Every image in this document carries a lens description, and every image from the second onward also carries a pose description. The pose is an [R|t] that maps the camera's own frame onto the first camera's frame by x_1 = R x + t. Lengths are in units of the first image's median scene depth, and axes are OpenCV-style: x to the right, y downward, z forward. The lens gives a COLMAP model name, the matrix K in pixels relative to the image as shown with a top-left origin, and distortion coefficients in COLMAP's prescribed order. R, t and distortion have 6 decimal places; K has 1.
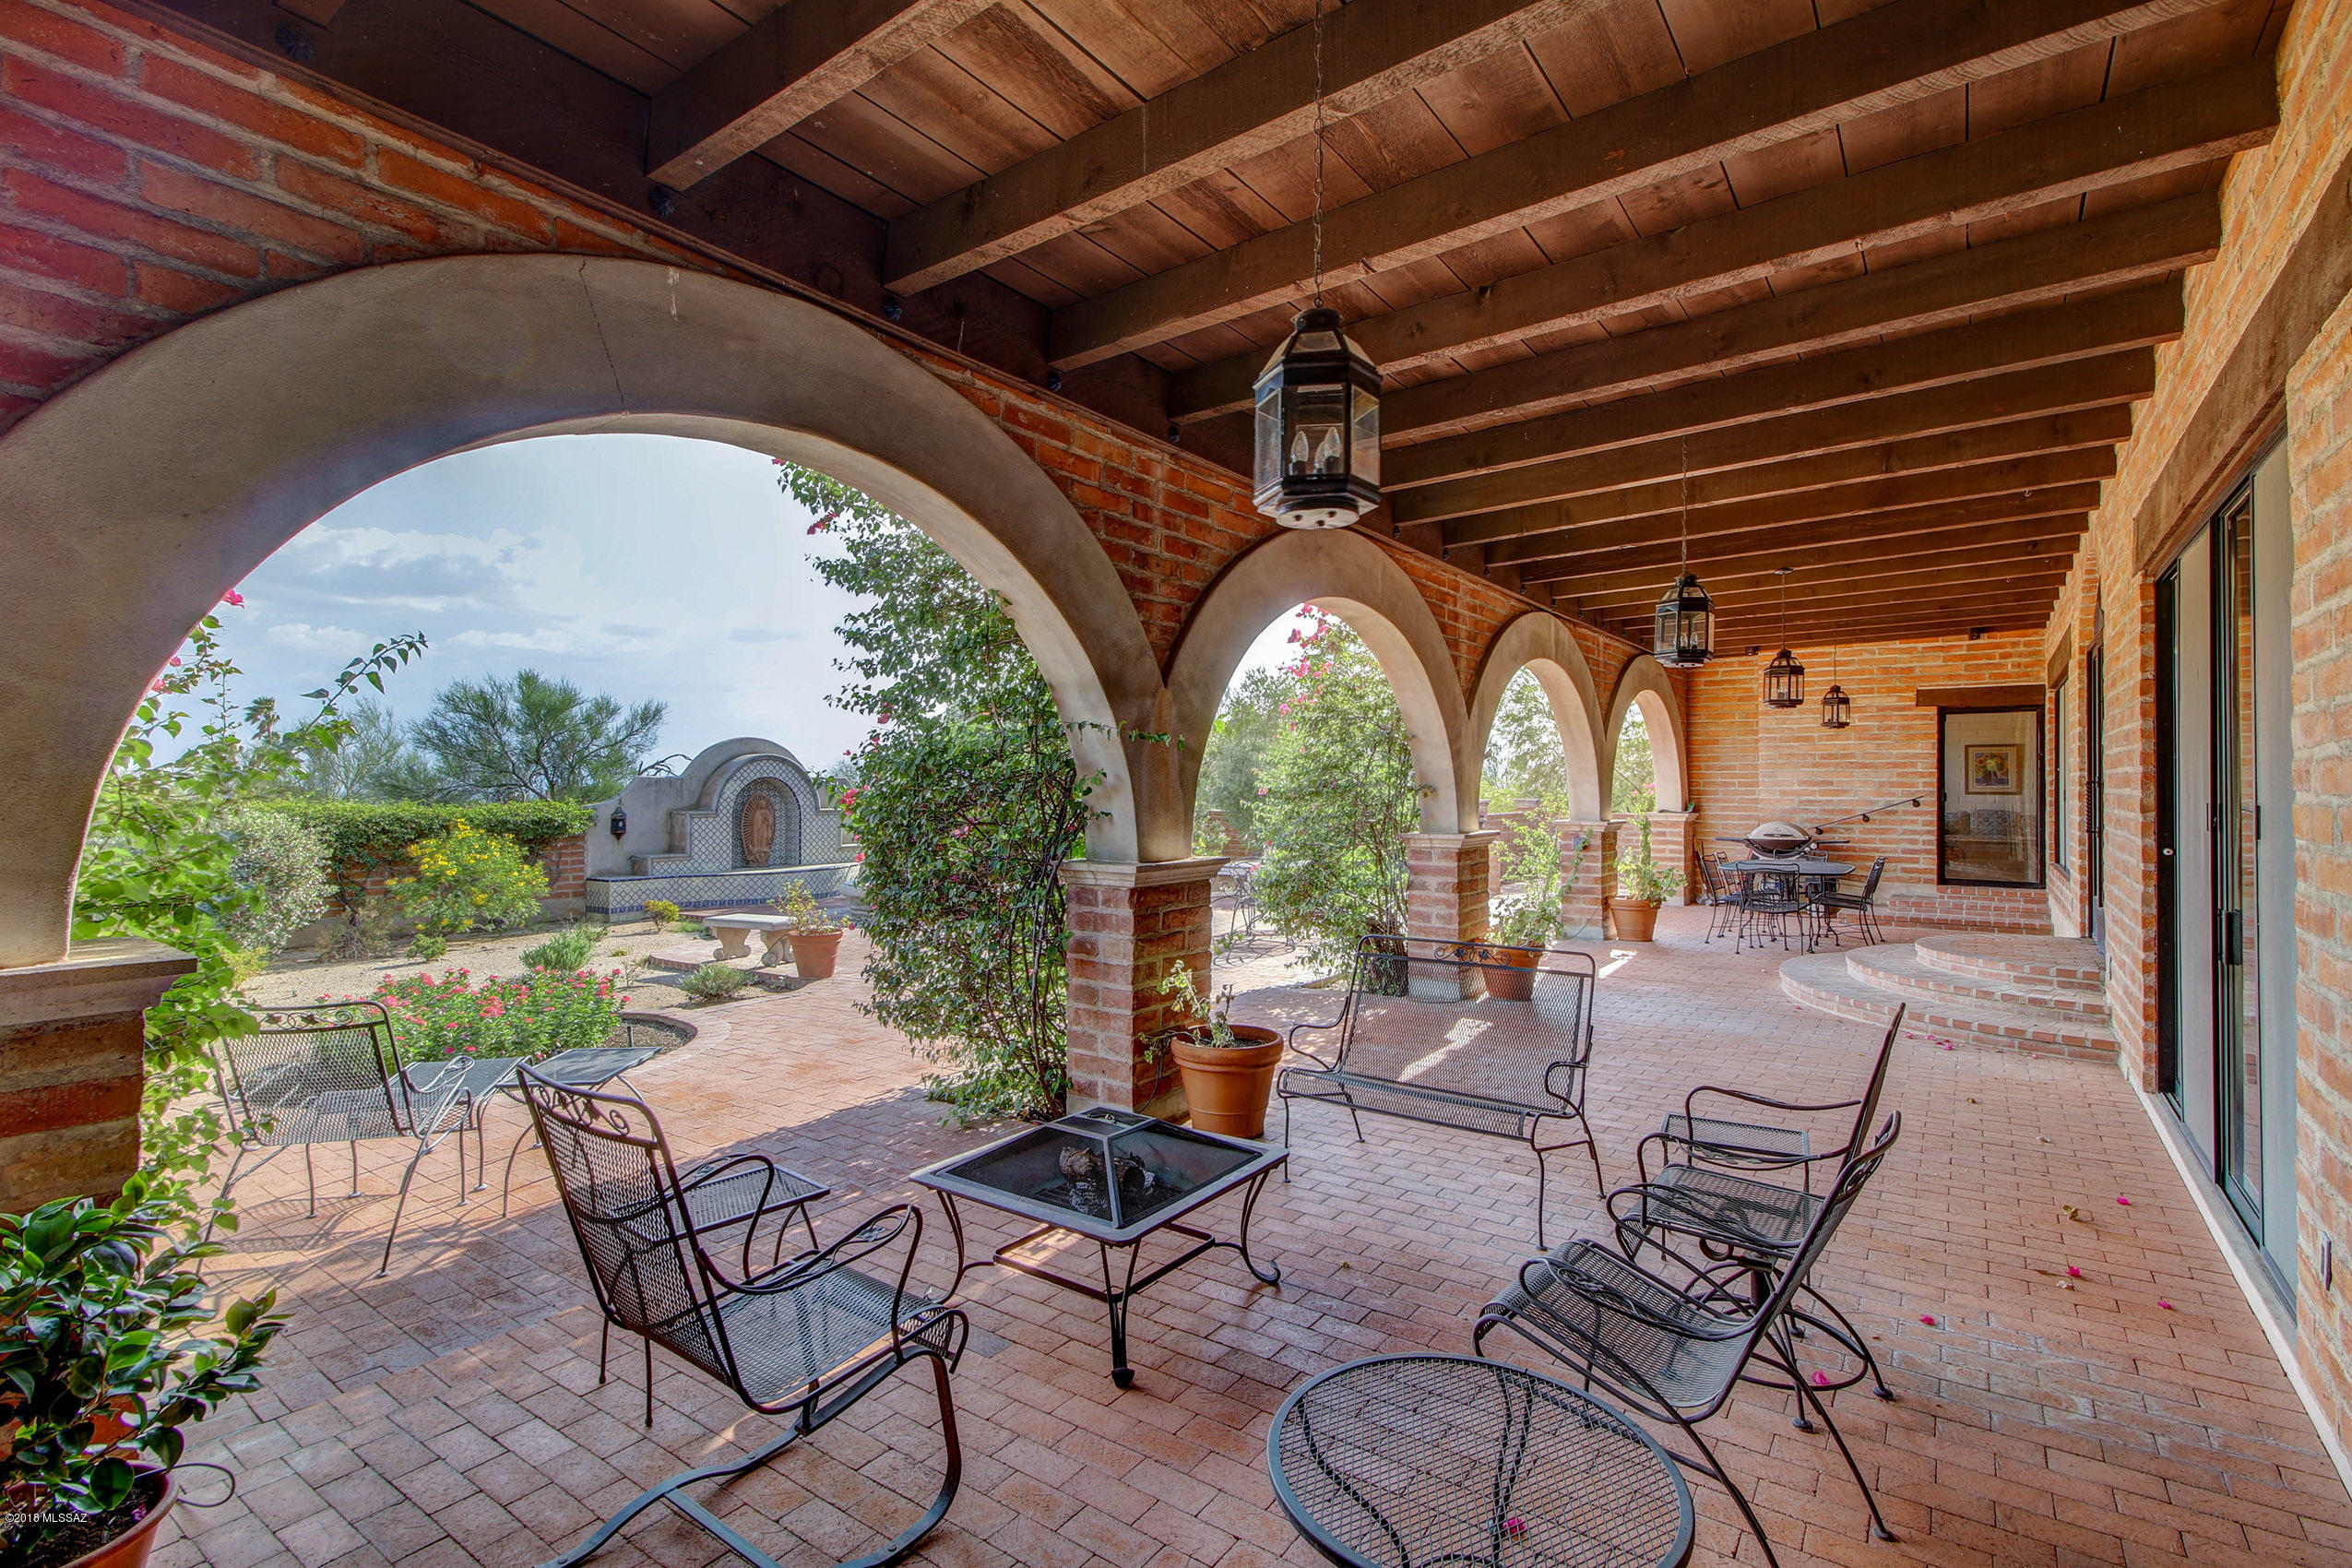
lens RADIAL K [[1078.1, 0, 1189.6], [0, 1078.1, 778.6], [0, 0, 1]] dist [0.015169, -0.006793]
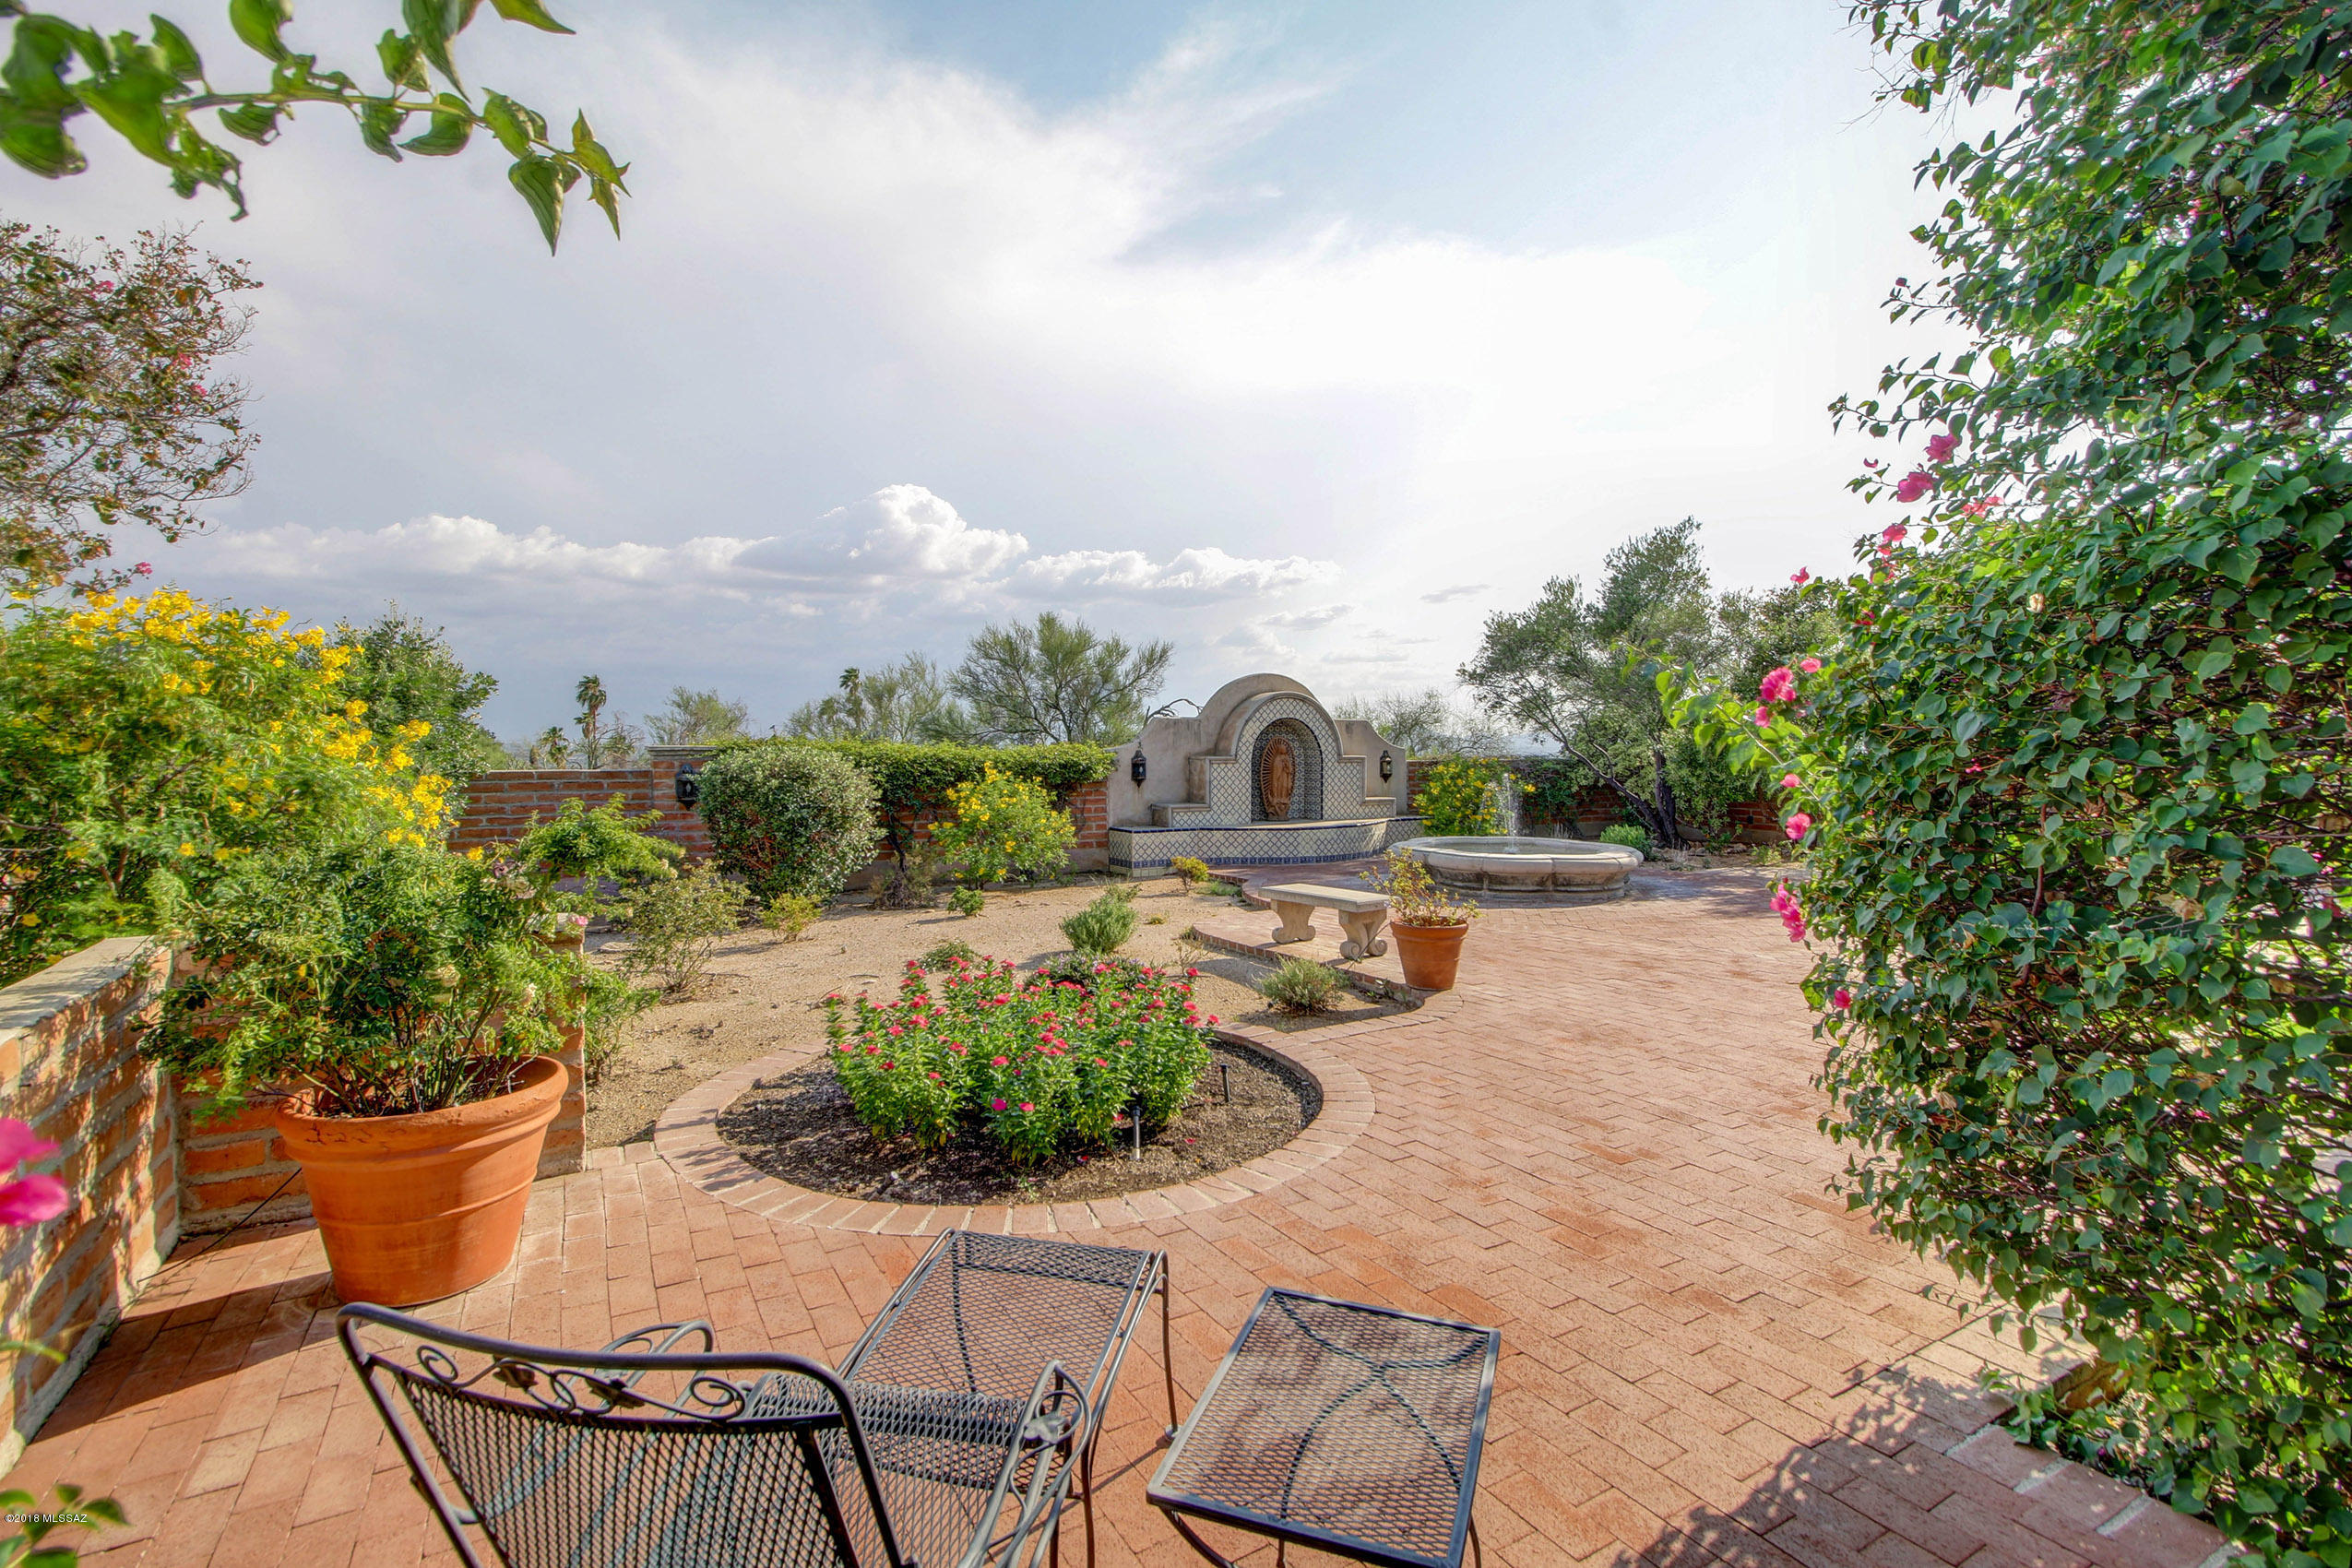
lens RADIAL K [[1078.1, 0, 1182.8], [0, 1078.1, 774.4], [0, 0, 1]] dist [0.015169, -0.006793]
pose [[0.916237, 0.012919, -0.400428, -0.145441], [0.001843, 0.999333, 0.036458, 0.014814], [0.400633, -0.034142, 0.915602, 0.206030]]
